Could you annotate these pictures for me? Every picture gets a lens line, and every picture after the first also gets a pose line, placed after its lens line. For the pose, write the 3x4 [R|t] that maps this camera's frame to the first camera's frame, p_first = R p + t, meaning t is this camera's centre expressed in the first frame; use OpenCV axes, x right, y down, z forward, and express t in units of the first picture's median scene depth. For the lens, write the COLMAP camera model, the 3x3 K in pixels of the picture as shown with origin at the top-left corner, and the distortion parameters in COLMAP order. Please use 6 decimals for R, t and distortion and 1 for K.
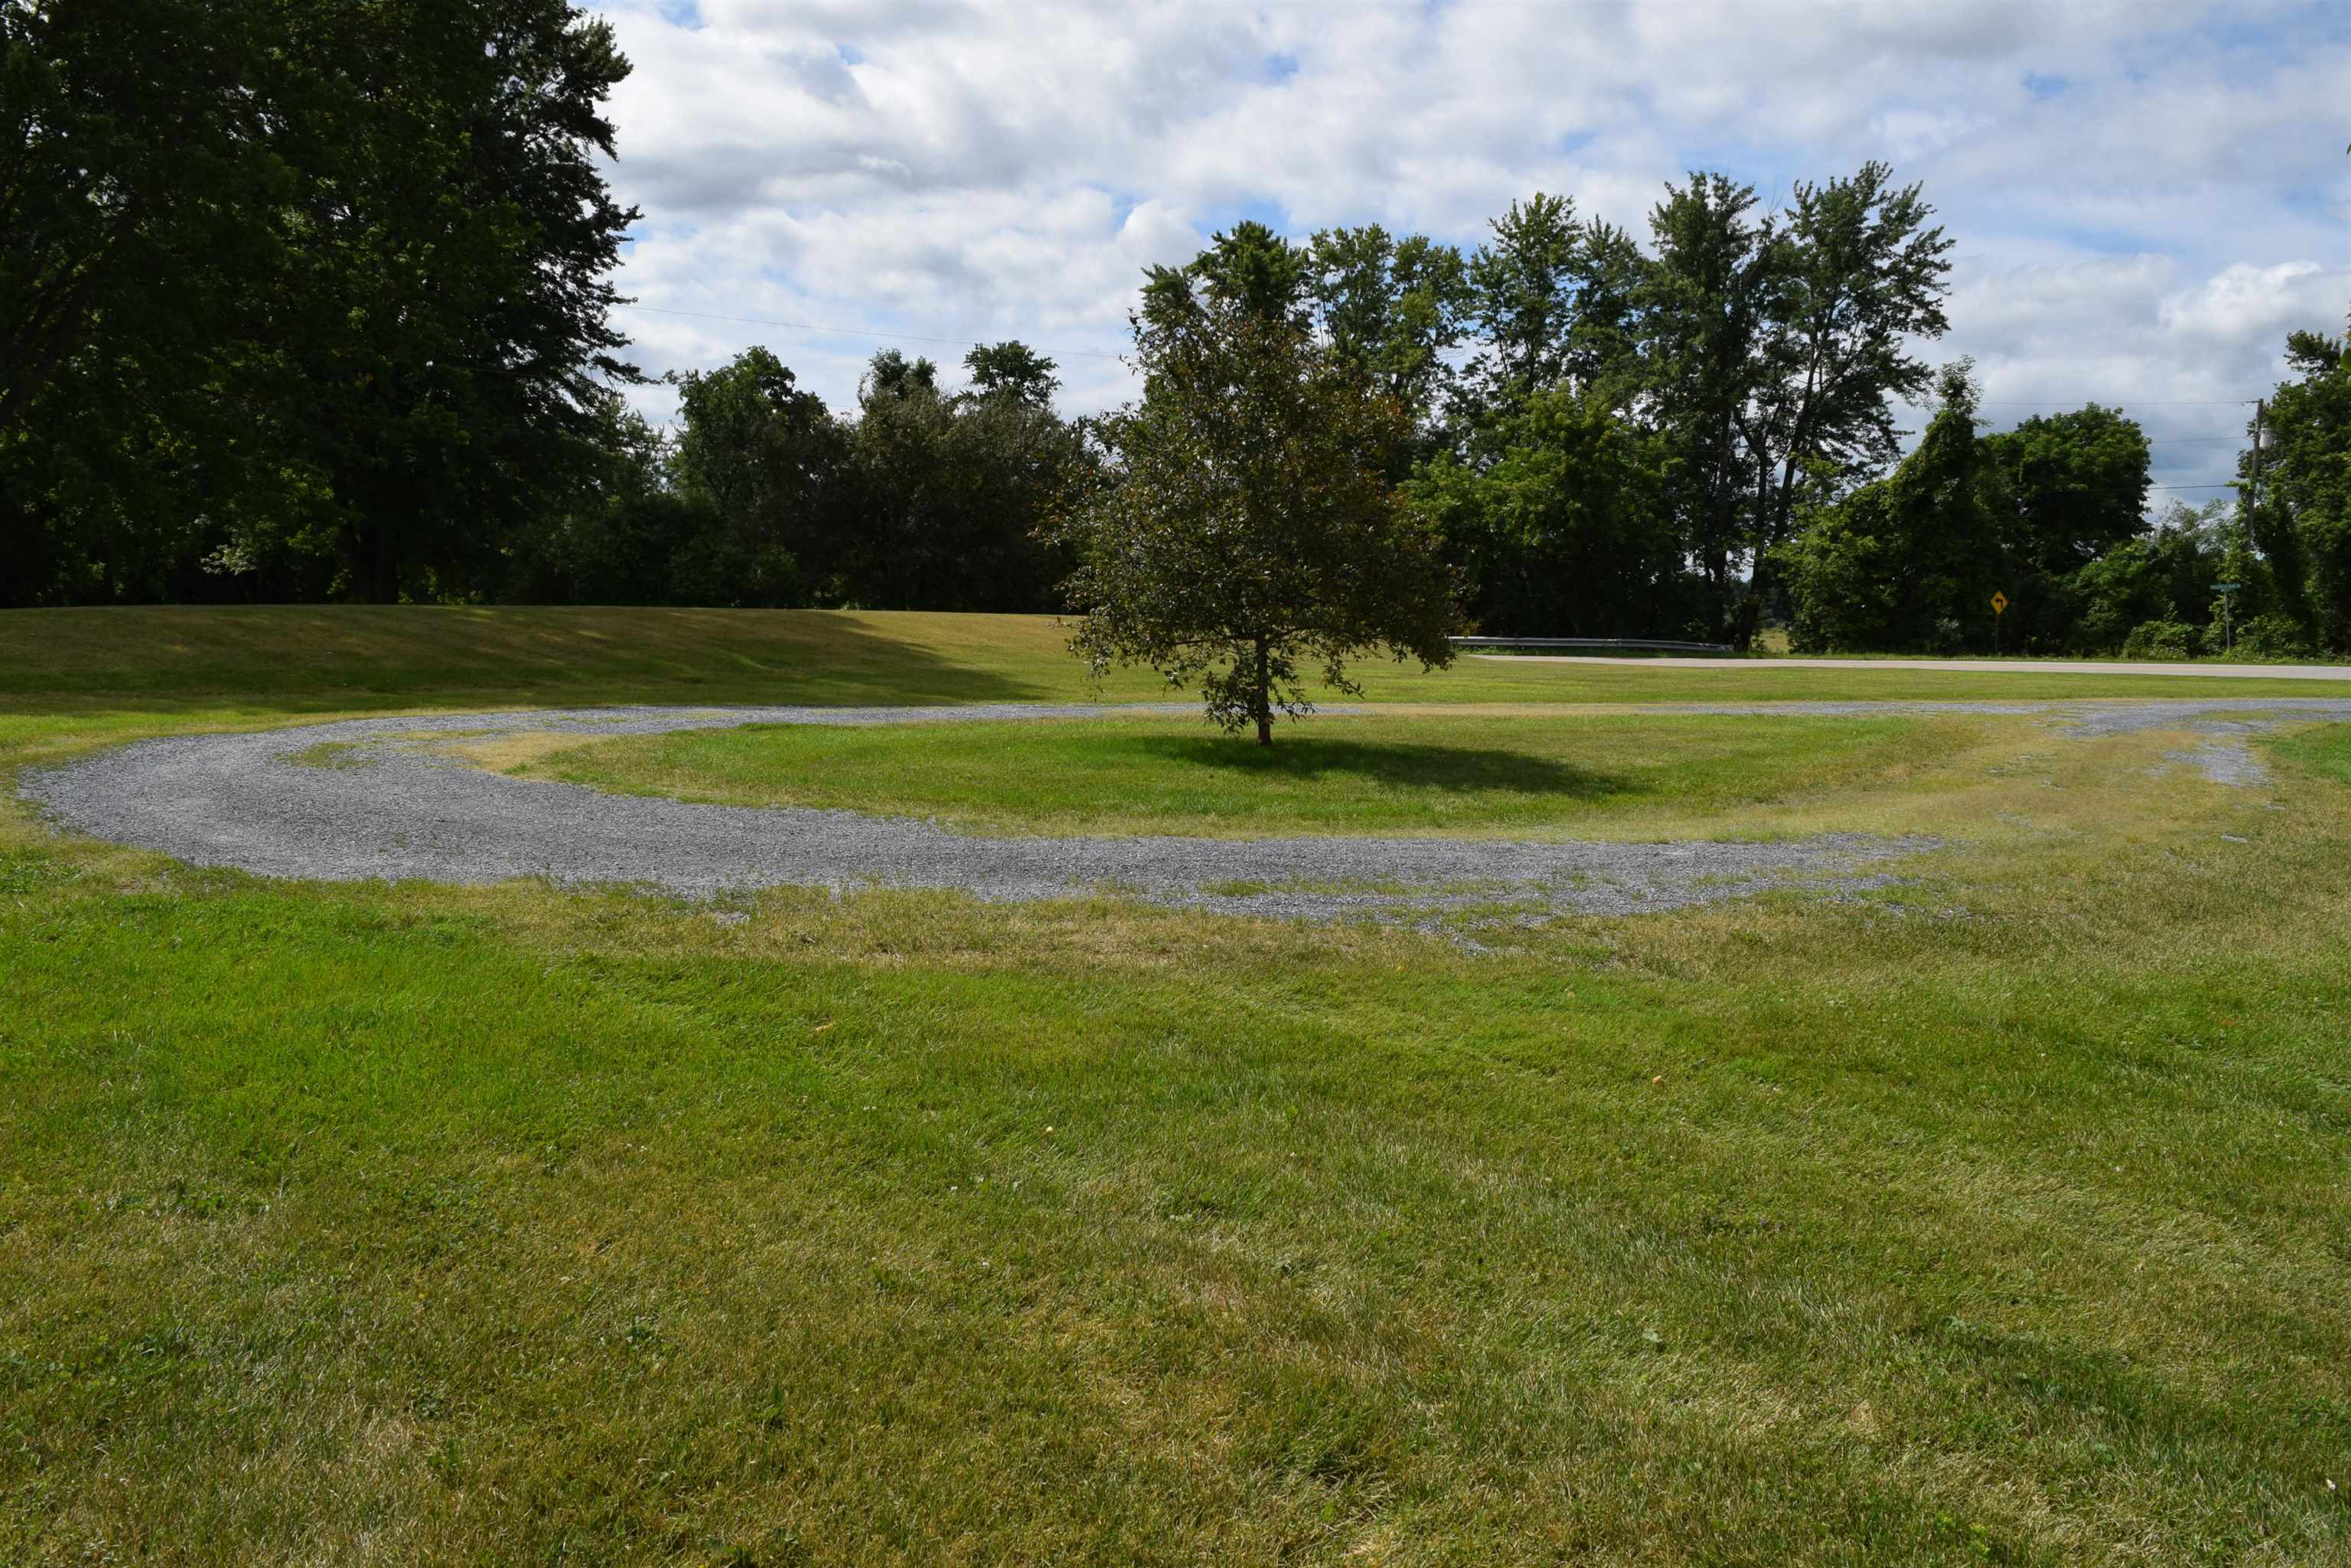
lens RADIAL K [[1802.2, 0, 1174.1], [0, 1802.2, 783.5], [0, 0, 1]] dist [0.000320, -0.002836]
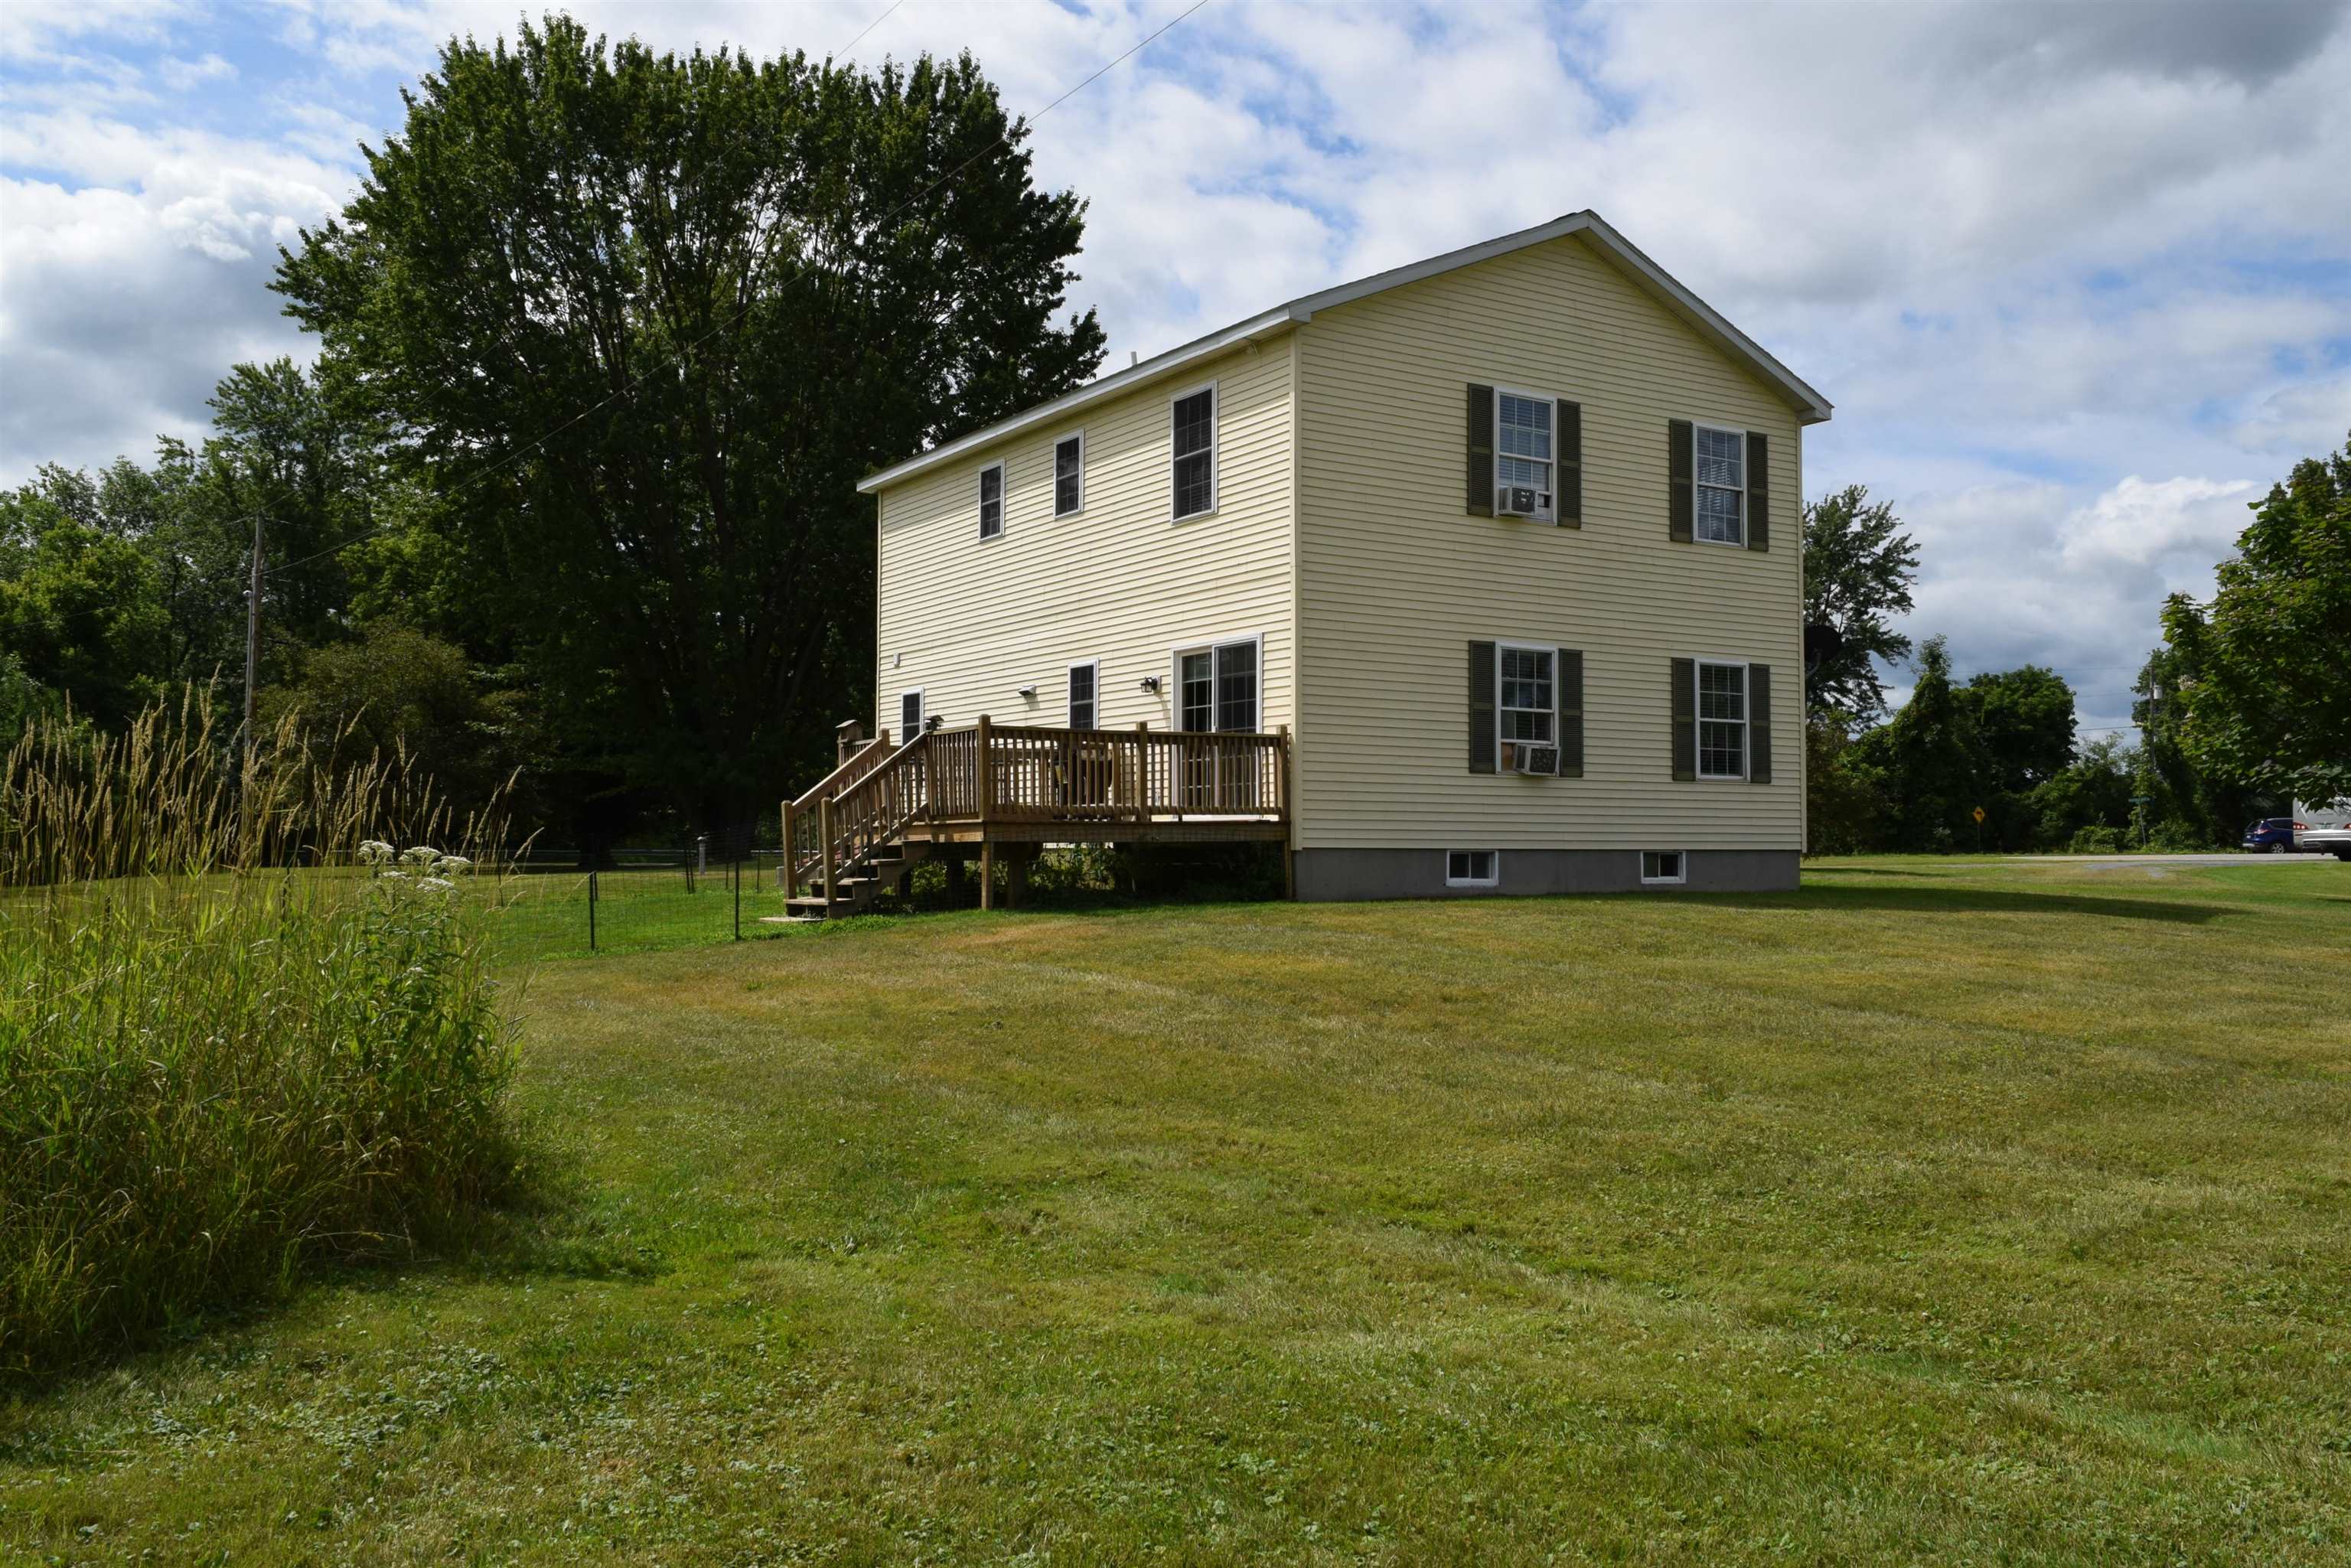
lens RADIAL K [[1980.0, 0, 1177.3], [0, 1980.0, 794.4], [0, 0, 1]] dist [-0.003486, -0.003581]
pose [[0.997162, -0.016190, 0.073520, -0.227741], [0.025357, 0.991767, -0.125523, 0.050789], [-0.070883, 0.127031, 0.989363, -0.388584]]
